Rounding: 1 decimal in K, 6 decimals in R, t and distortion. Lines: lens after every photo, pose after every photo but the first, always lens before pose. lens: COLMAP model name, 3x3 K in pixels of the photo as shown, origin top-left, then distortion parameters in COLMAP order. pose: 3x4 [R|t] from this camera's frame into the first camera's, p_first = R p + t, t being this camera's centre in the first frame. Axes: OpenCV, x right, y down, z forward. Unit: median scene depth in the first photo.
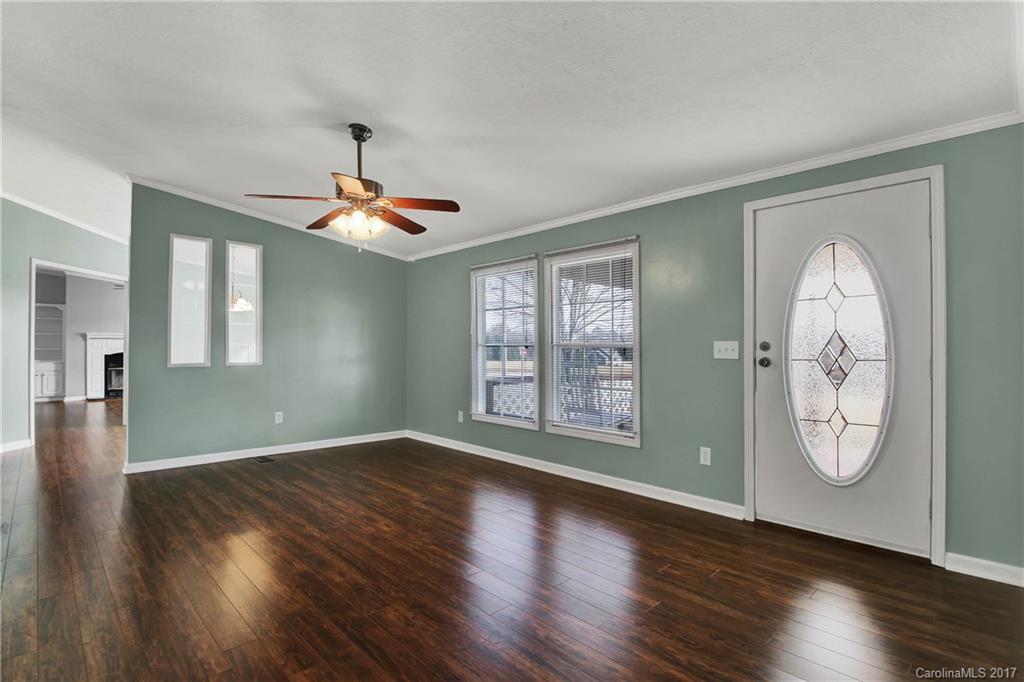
lens RADIAL K [[497.0, 0, 489.3], [0, 497.0, 346.8], [0, 0, 1]] dist [-0.008246, -0.001002]
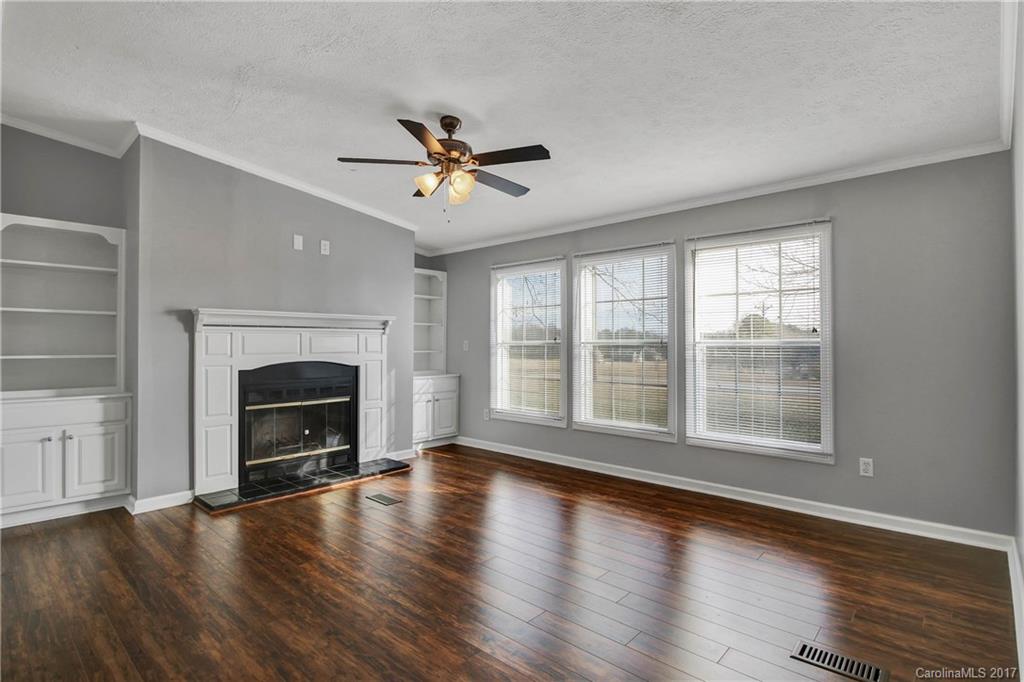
lens RADIAL K [[495.3, 0, 507.7], [0, 495.3, 337.8], [0, 0, 1]] dist [0.003697, -0.009678]
pose [[0.996342, -0.002618, 0.085416, -0.610295], [0.003832, 0.999894, -0.014055, -0.002252], [-0.085370, 0.014331, 0.996246, 0.617719]]
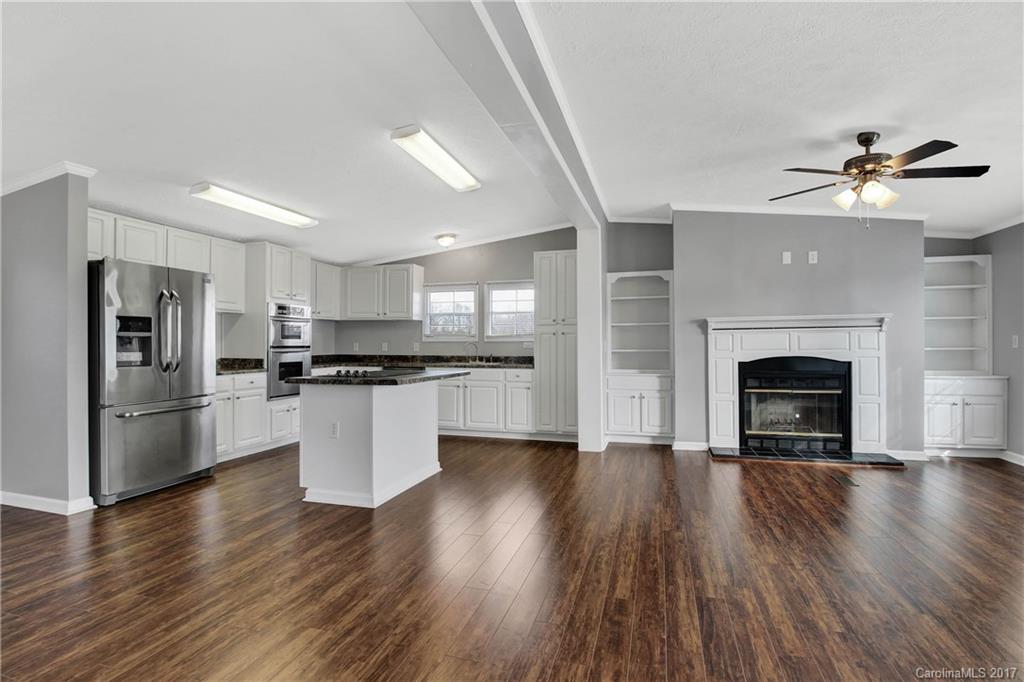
lens RADIAL K [[495.3, 0, 523.5], [0, 495.3, 344.1], [0, 0, 1]] dist [0.003697, -0.009678]
pose [[0.535357, -0.010494, -0.844561, -0.475634], [0.008560, 0.999939, -0.006998, -0.000200], [0.844583, -0.003483, 0.535414, 0.554902]]
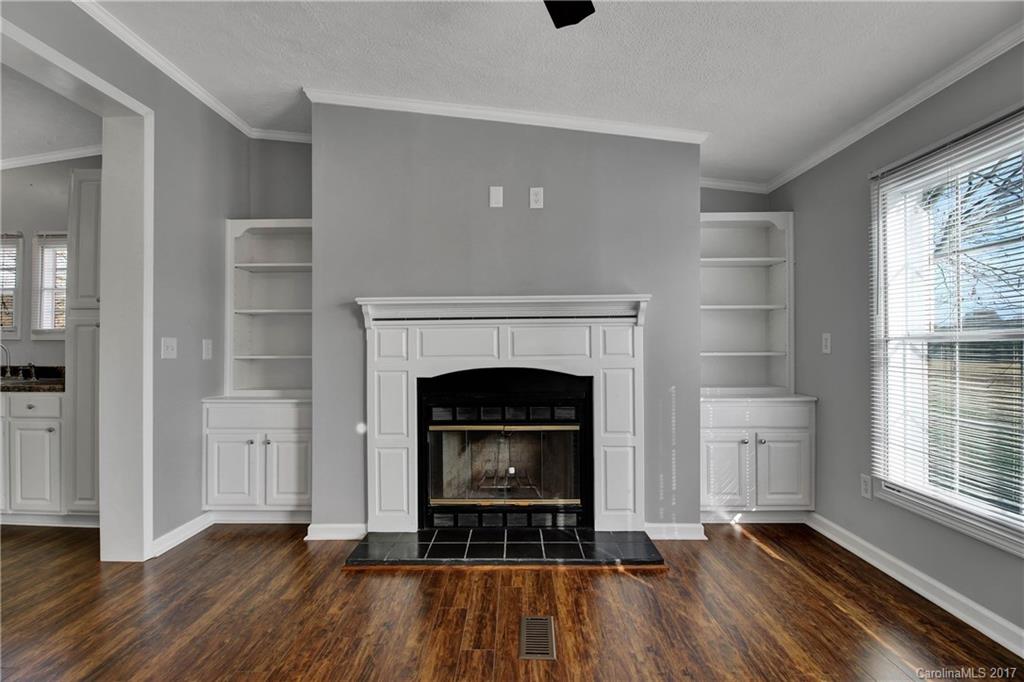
lens RADIAL K [[495.3, 0, 518.3], [0, 495.3, 339.0], [0, 0, 1]] dist [0.003697, -0.009678]
pose [[0.726695, -0.017086, -0.686747, -0.544816], [0.007803, 0.999831, -0.016619, -0.000760], [0.686916, 0.006718, 0.726706, 0.835010]]
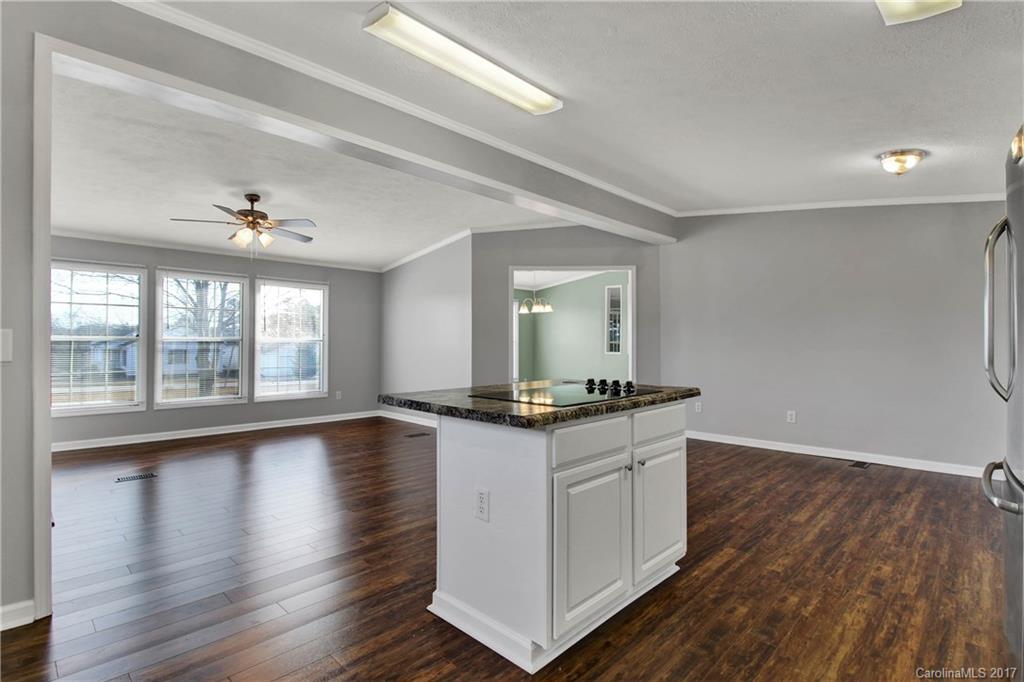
lens RADIAL K [[495.3, 0, 500.0], [0, 495.3, 328.9], [0, 0, 1]] dist [0.003697, -0.009678]
pose [[-0.043117, 0.016588, 0.998932, -1.065933], [0.001388, 0.999862, -0.016544, -0.005134], [-0.999069, 0.000673, -0.043134, 0.699268]]
